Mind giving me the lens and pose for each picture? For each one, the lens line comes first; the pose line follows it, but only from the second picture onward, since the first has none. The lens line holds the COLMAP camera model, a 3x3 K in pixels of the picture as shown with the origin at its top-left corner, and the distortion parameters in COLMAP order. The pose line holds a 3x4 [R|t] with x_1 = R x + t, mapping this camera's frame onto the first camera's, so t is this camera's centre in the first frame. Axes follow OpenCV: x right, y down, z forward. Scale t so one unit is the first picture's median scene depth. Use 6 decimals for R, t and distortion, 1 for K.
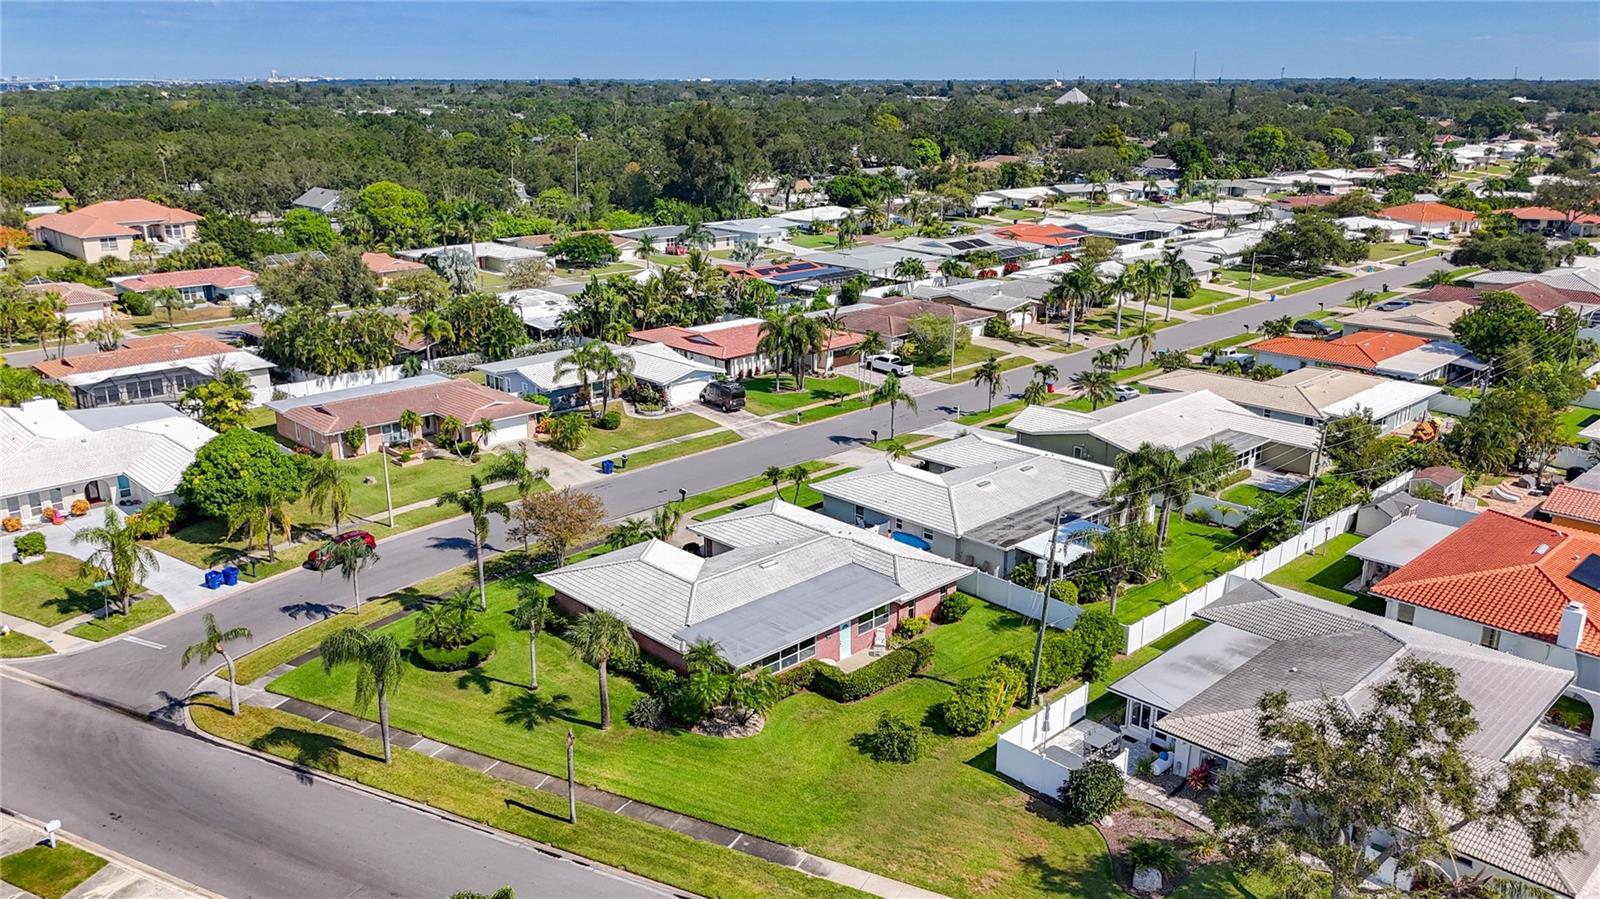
lens RADIAL K [[1209.7, 0, 800.0], [0, 1209.7, 449.5], [0, 0, 1]] dist [0.070327, -0.100722]
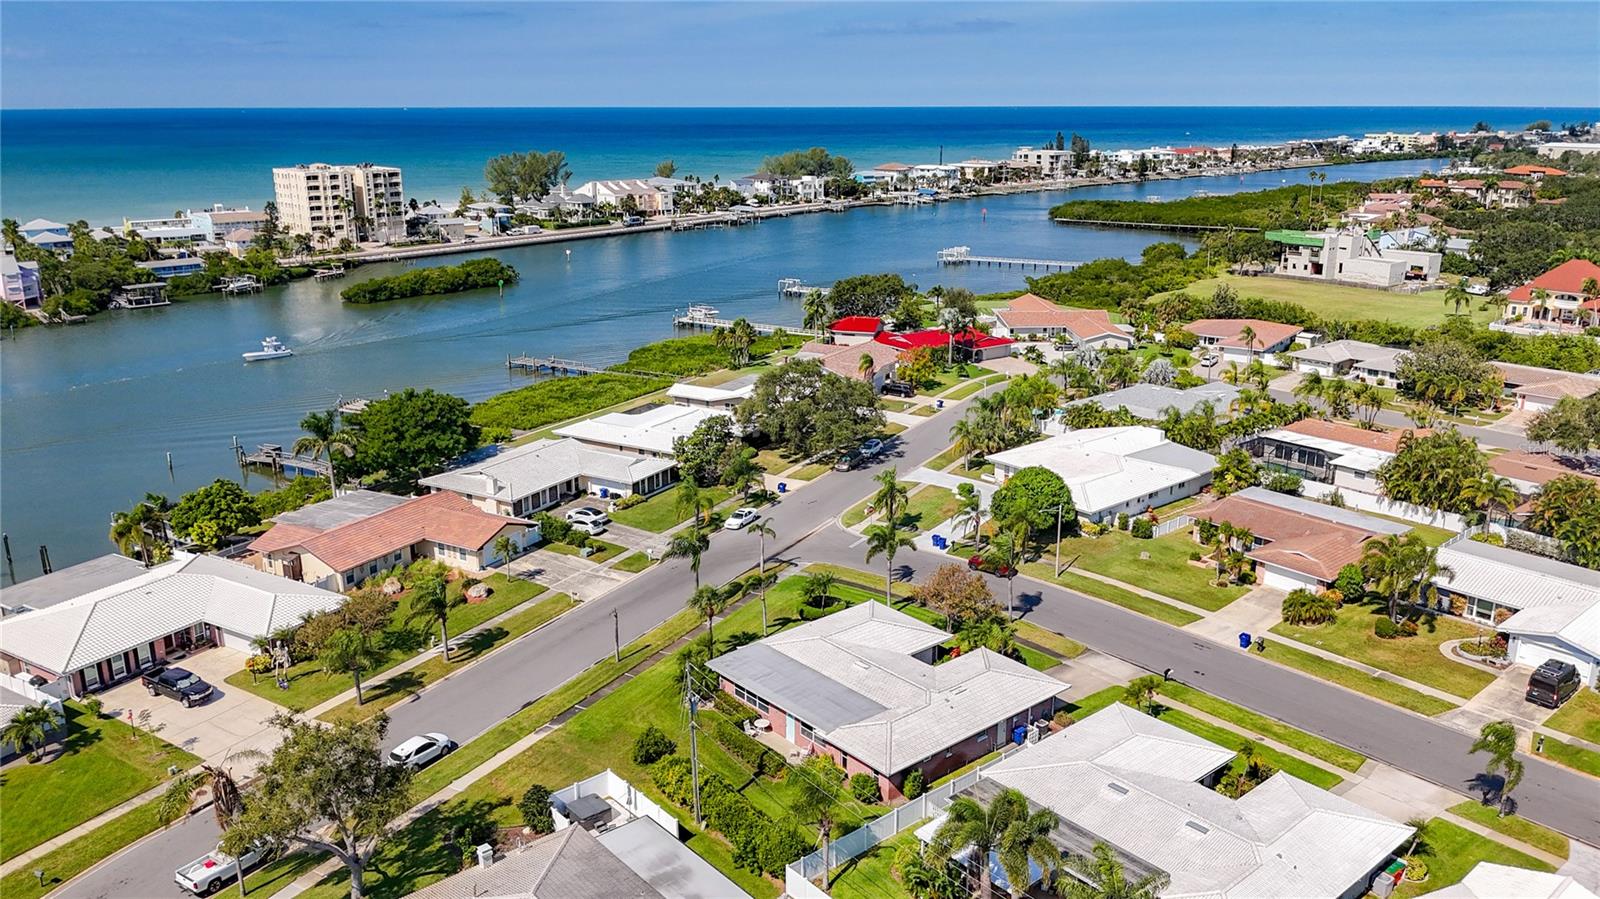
lens RADIAL K [[1193.1, 0, 800.0], [0, 1193.1, 449.5], [0, 0, 1]] dist [0.032424, -0.058178]
pose [[-0.064995, 0.274996, -0.959246, 0.839605], [-0.288908, 0.914923, 0.281865, -0.331070], [0.955148, 0.295453, 0.019983, 0.678061]]
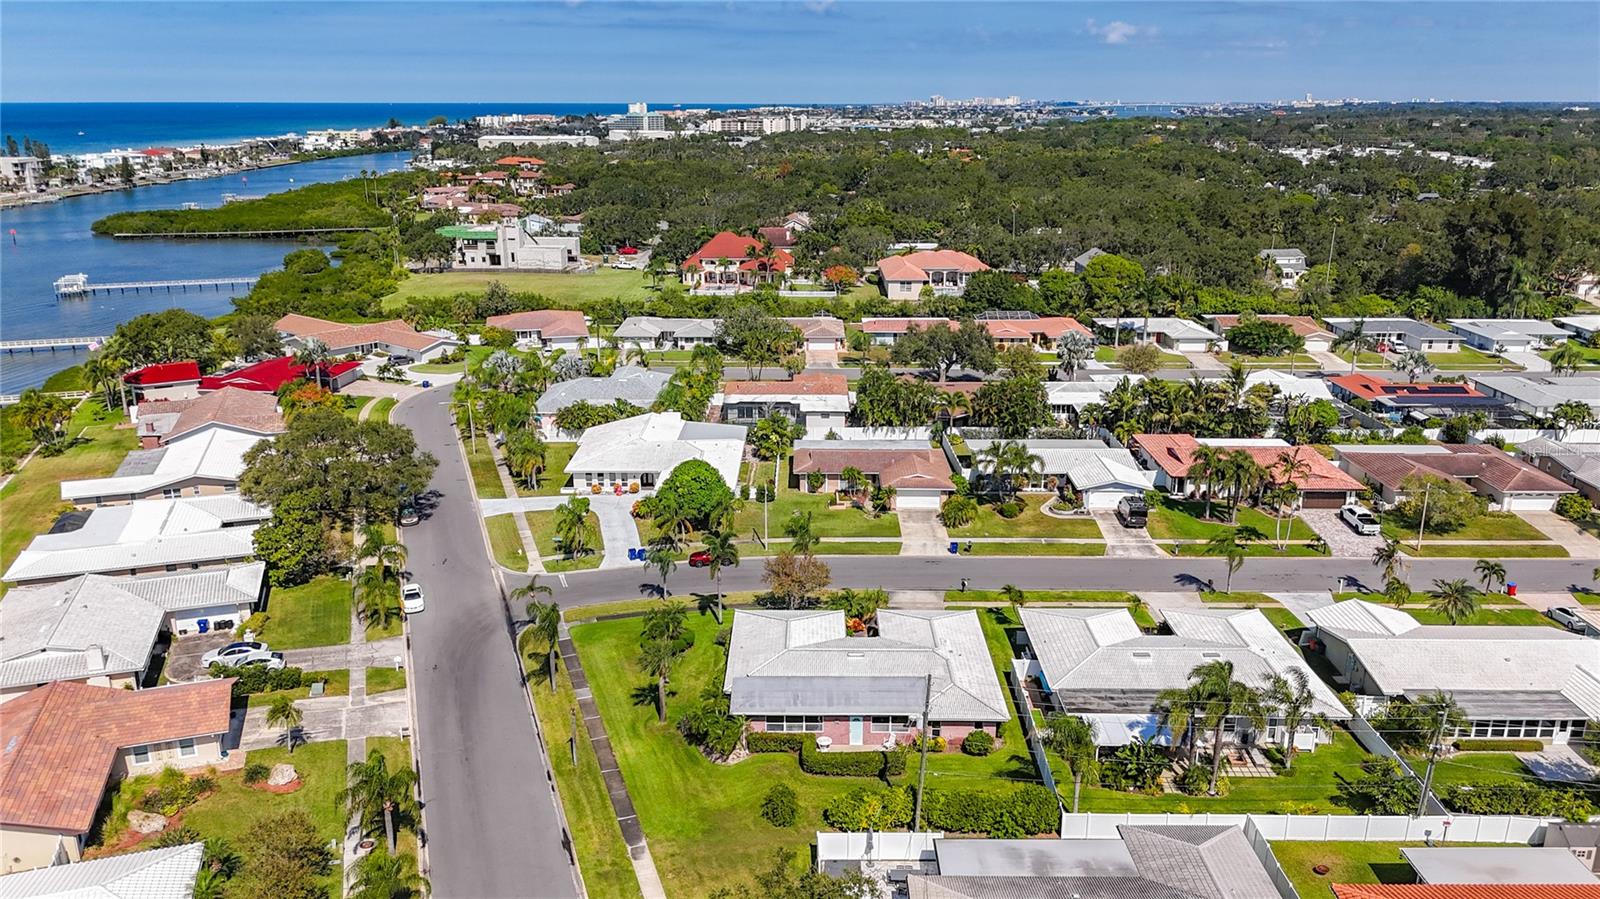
lens RADIAL K [[1182.9, 0, 800.0], [0, 1182.9, 449.5], [0, 0, 1]] dist [0.064036, -0.105134]
pose [[0.709862, 0.196673, -0.676325, 0.576686], [-0.203737, 0.976511, 0.070126, -0.149778], [0.674231, 0.088013, 0.733257, 0.029706]]
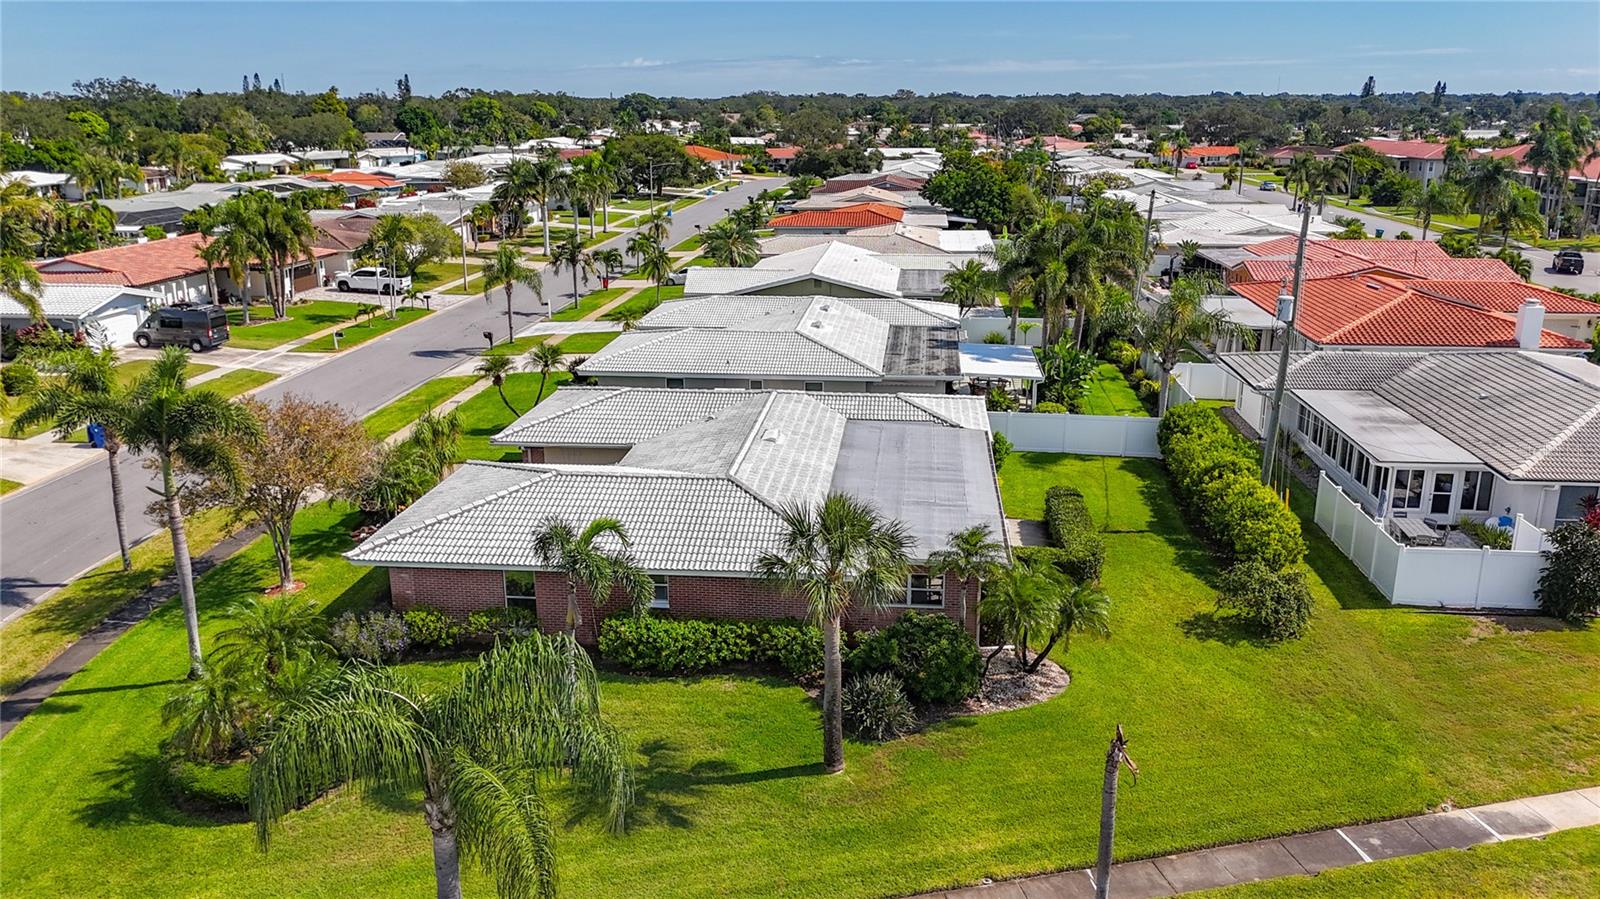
lens RADIAL K [[1193.1, 0, 800.0], [0, 1193.1, 449.5], [0, 0, 1]] dist [0.032424, -0.058178]
pose [[0.764403, -0.178803, 0.619449, -0.287122], [0.189290, 0.980673, 0.049485, 0.060782], [-0.616325, 0.079429, 0.783476, 0.443789]]
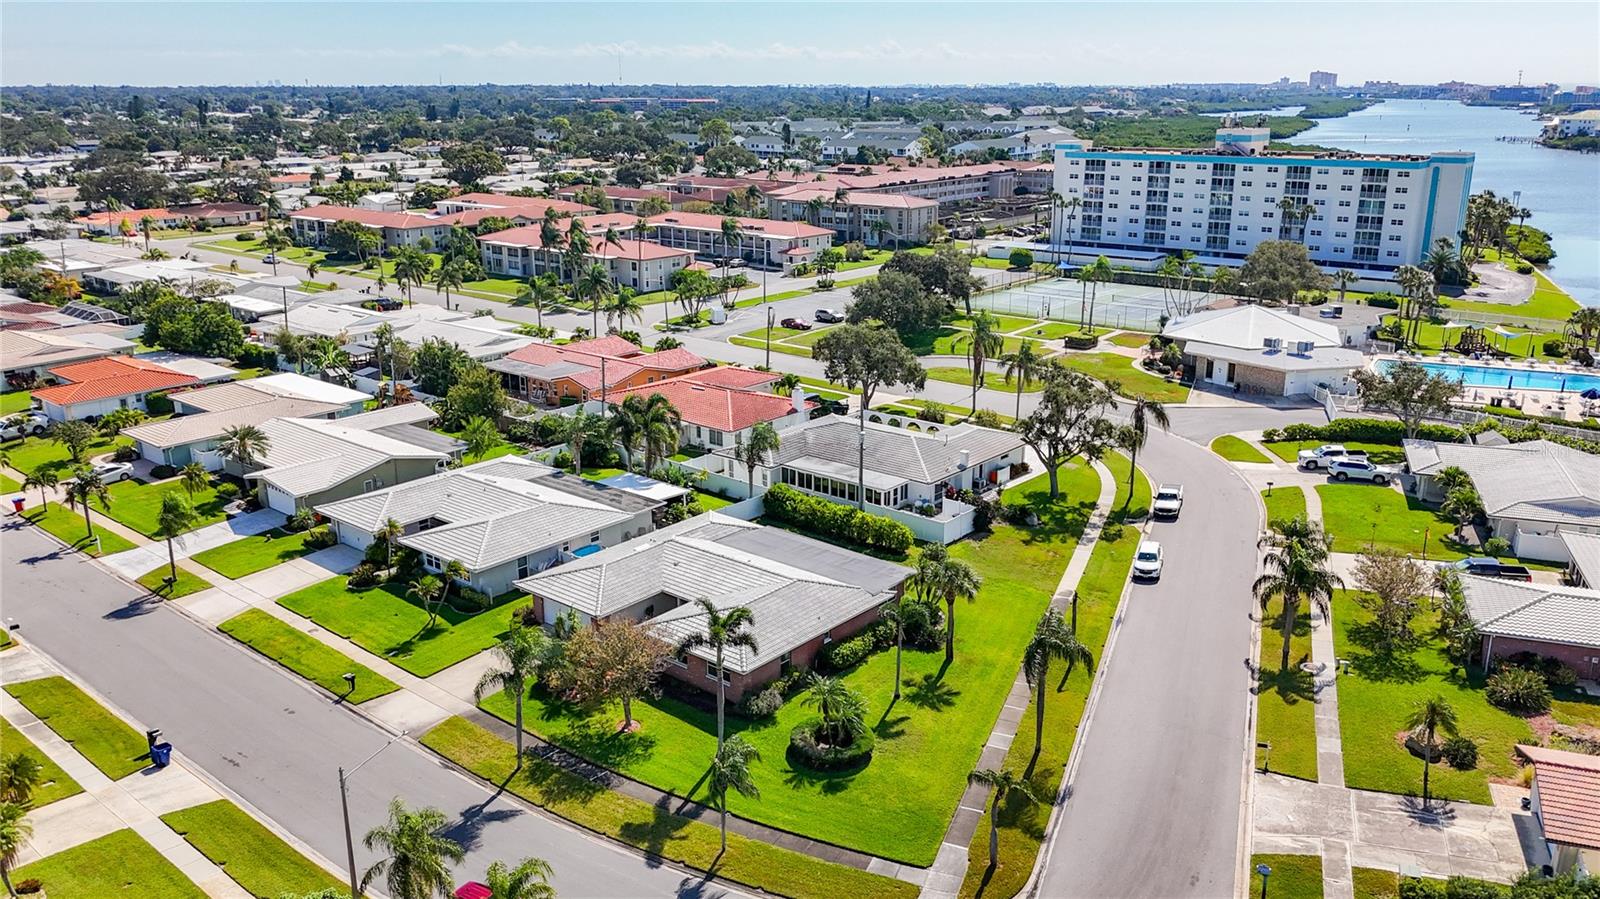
lens RADIAL K [[1209.7, 0, 800.0], [0, 1209.7, 449.5], [0, 0, 1]] dist [0.070327, -0.100722]
pose [[-0.090488, -0.283726, 0.954626, -0.837616], [0.294568, 0.908043, 0.297803, -0.244604], [-0.951337, 0.308150, 0.001409, 0.729546]]
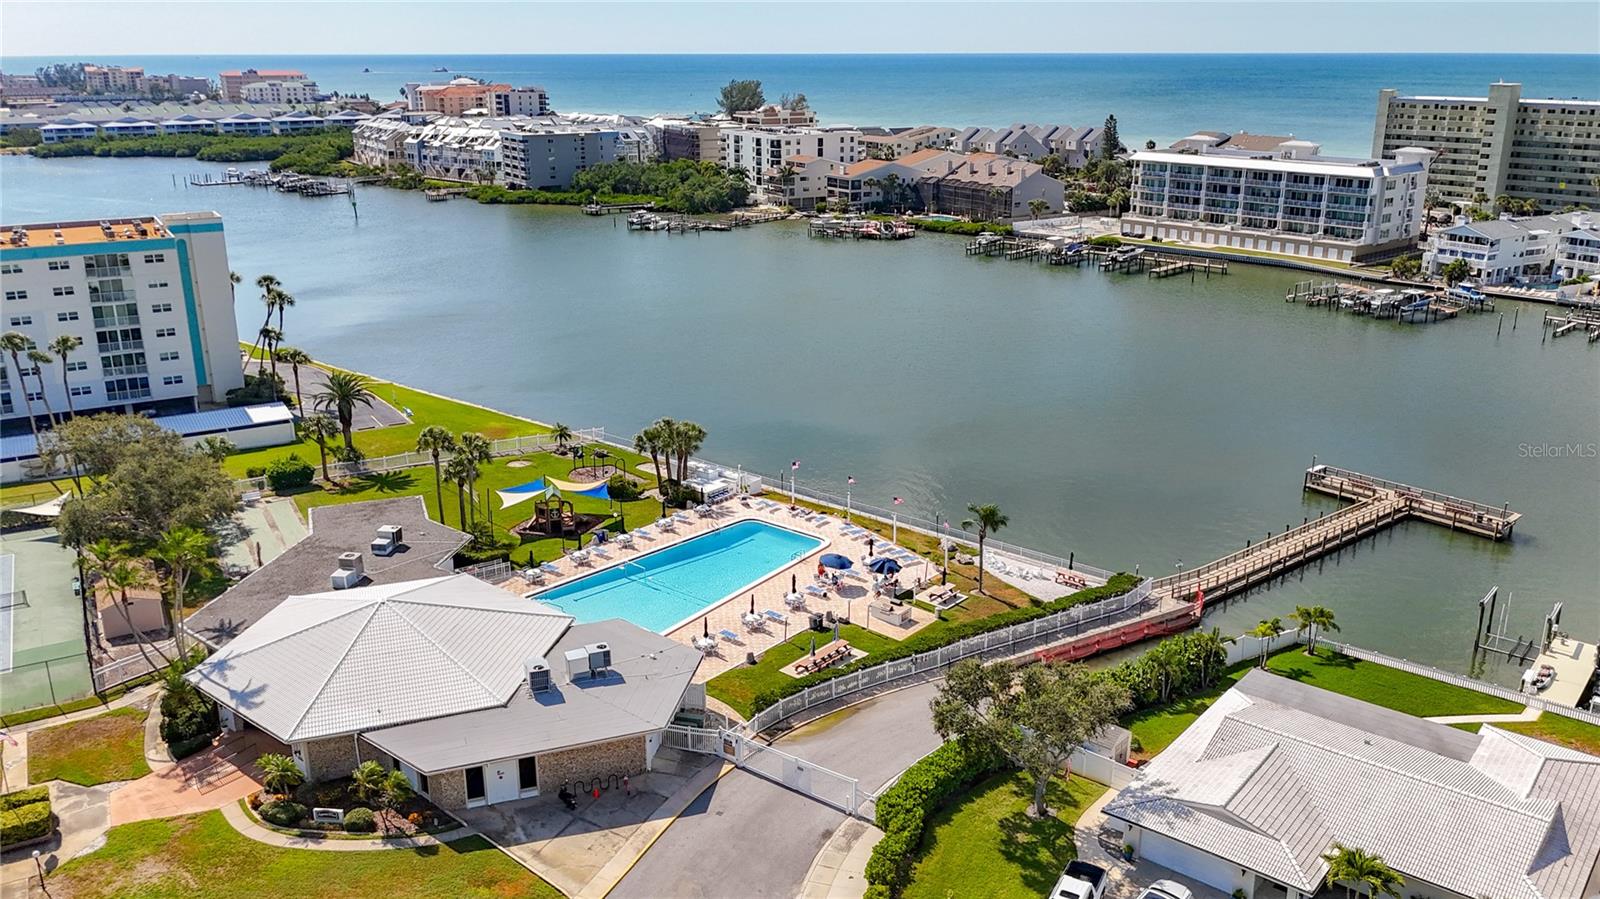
lens RADIAL K [[1264.2, 0, 812.5], [0, 1264.2, 455.6], [0, 0, 1]] dist [0.000741, -0.004149]
pose [[-0.973396, -0.070034, 0.218165, 0.295775], [0.066359, 0.825175, 0.560966, -0.289514], [-0.219311, 0.560519, -0.798575, 0.648846]]
